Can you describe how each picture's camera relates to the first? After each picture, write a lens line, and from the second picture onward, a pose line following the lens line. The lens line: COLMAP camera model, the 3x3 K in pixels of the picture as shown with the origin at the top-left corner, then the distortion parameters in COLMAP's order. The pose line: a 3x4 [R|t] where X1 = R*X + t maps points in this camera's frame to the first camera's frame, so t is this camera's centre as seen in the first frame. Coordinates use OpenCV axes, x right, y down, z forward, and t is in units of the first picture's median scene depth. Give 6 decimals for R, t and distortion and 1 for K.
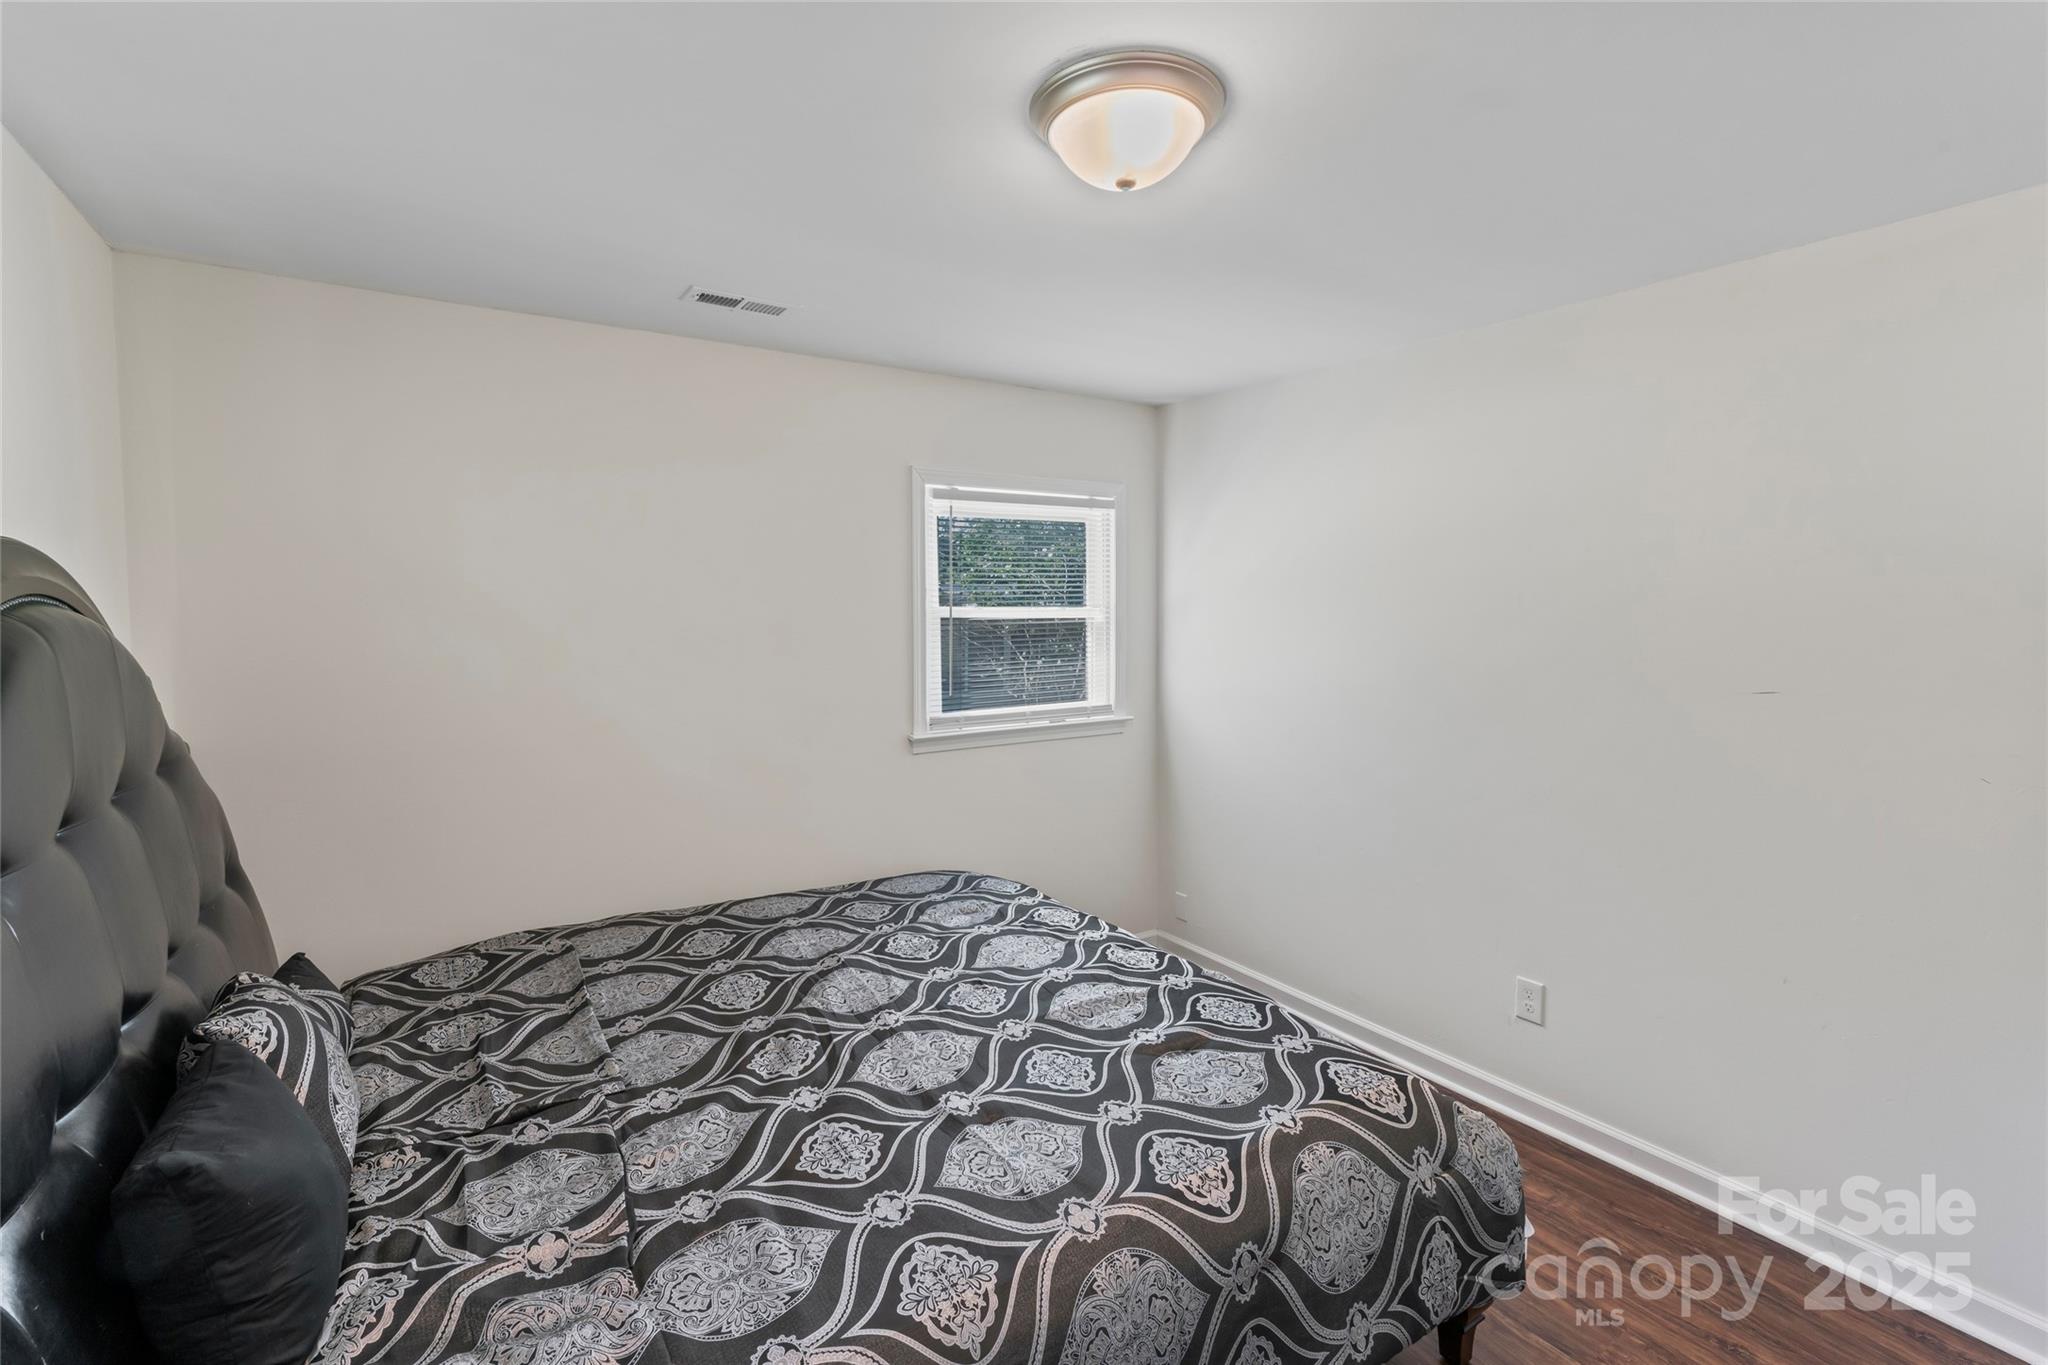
lens RADIAL K [[908.2, 0, 1022.6], [0, 908.2, 659.2], [0, 0, 1]] dist [0.000705, 0.000033]
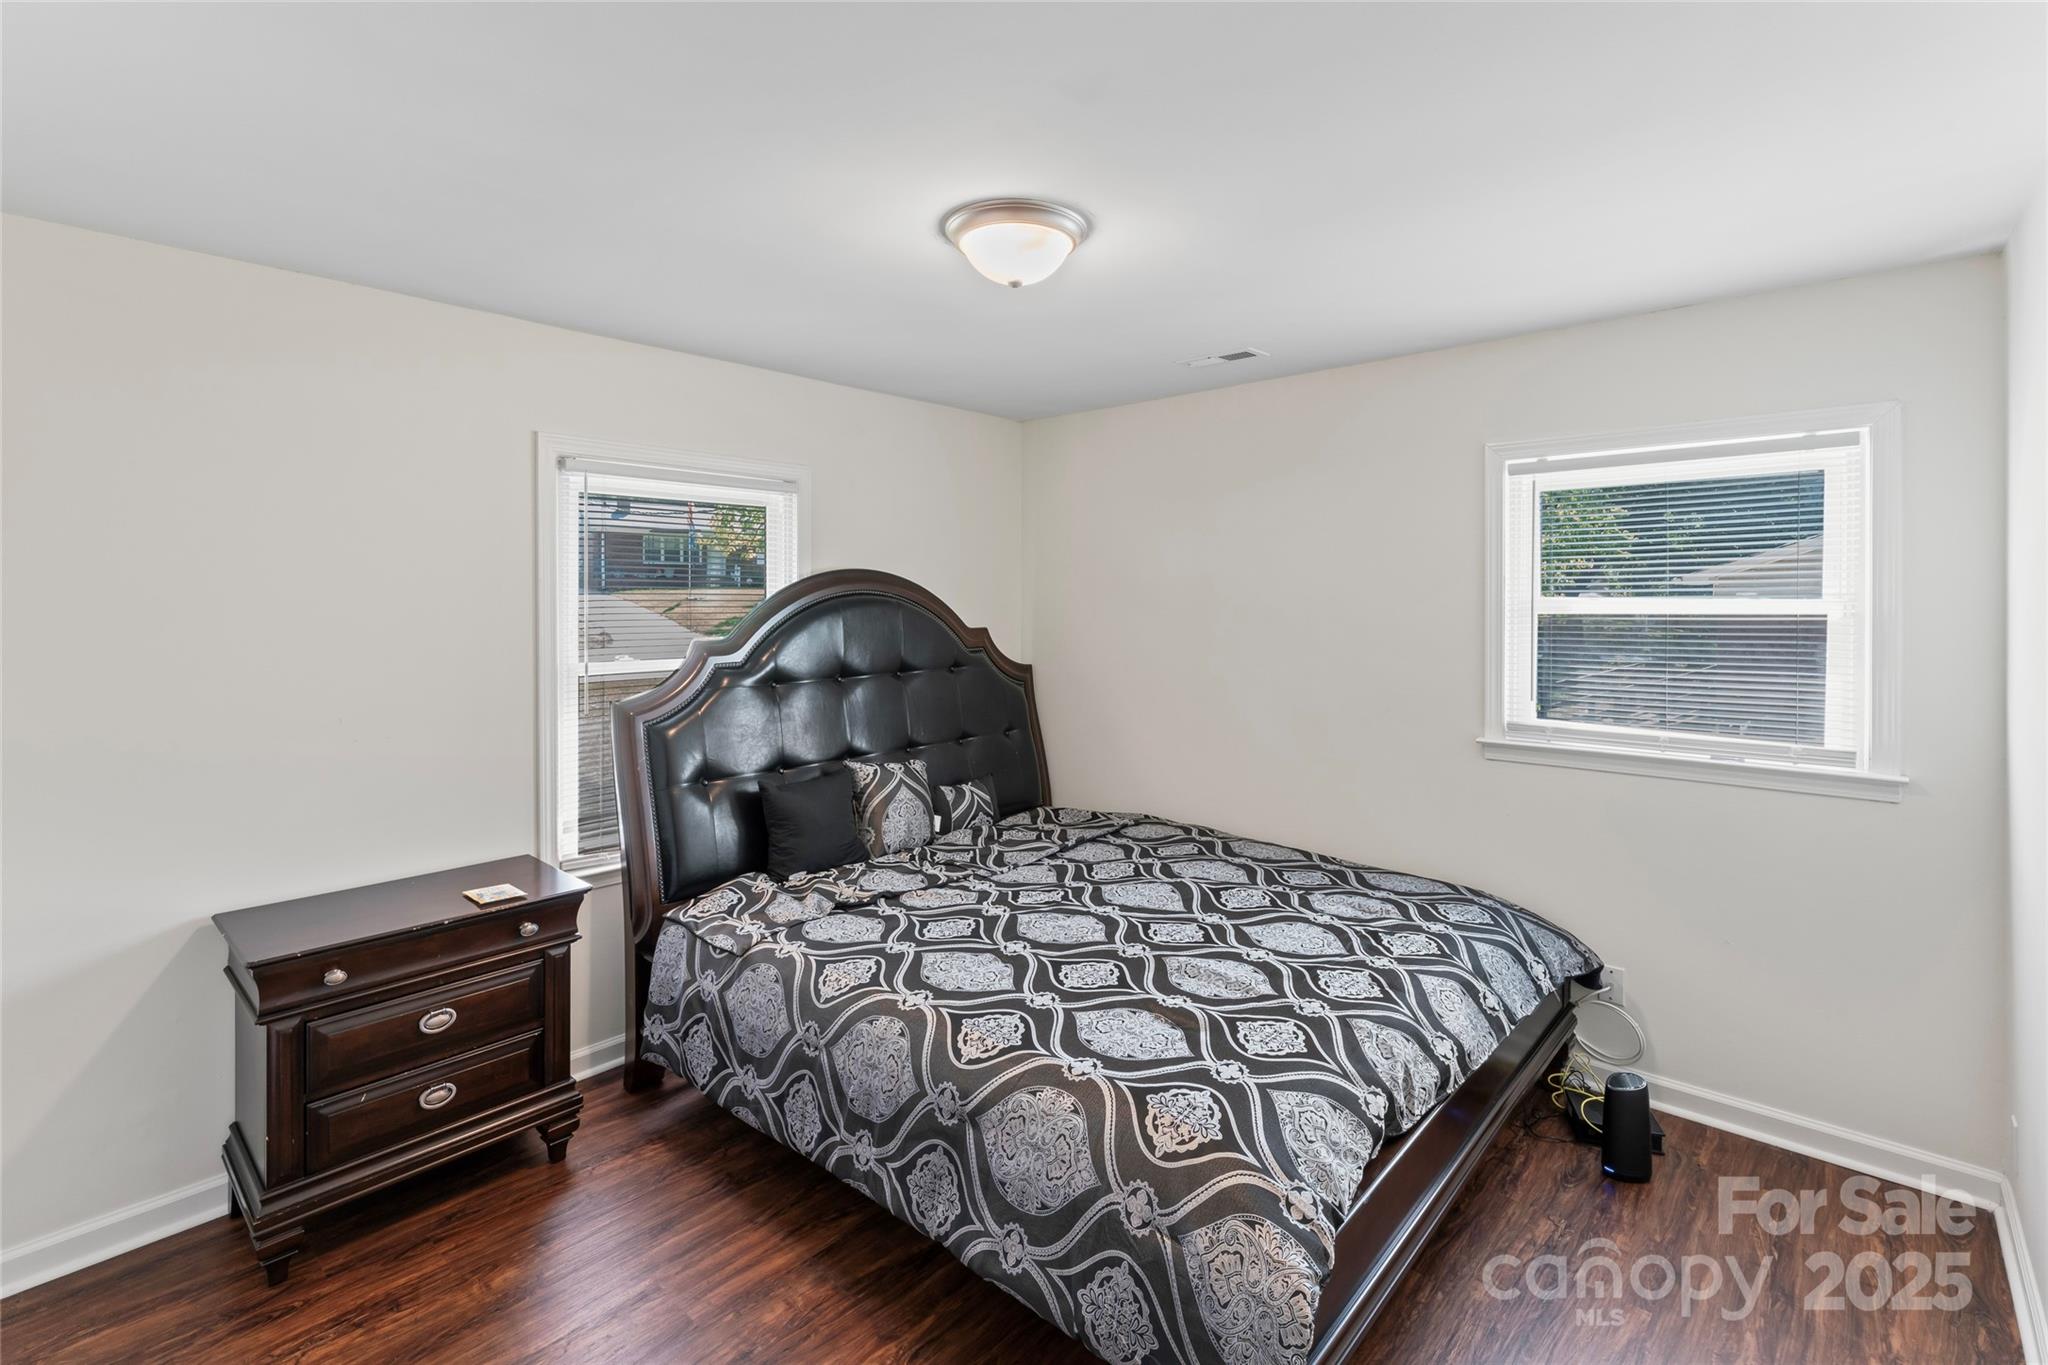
lens RADIAL K [[935.1, 0, 1018.0], [0, 935.1, 603.9], [0, 0, 1]] dist [-0.000611, -0.000162]
pose [[0.250658, 0.009508, -0.968029, 0.647946], [-0.059216, 0.998230, -0.005528, -0.016466], [0.966263, 0.058708, 0.250778, 0.298733]]
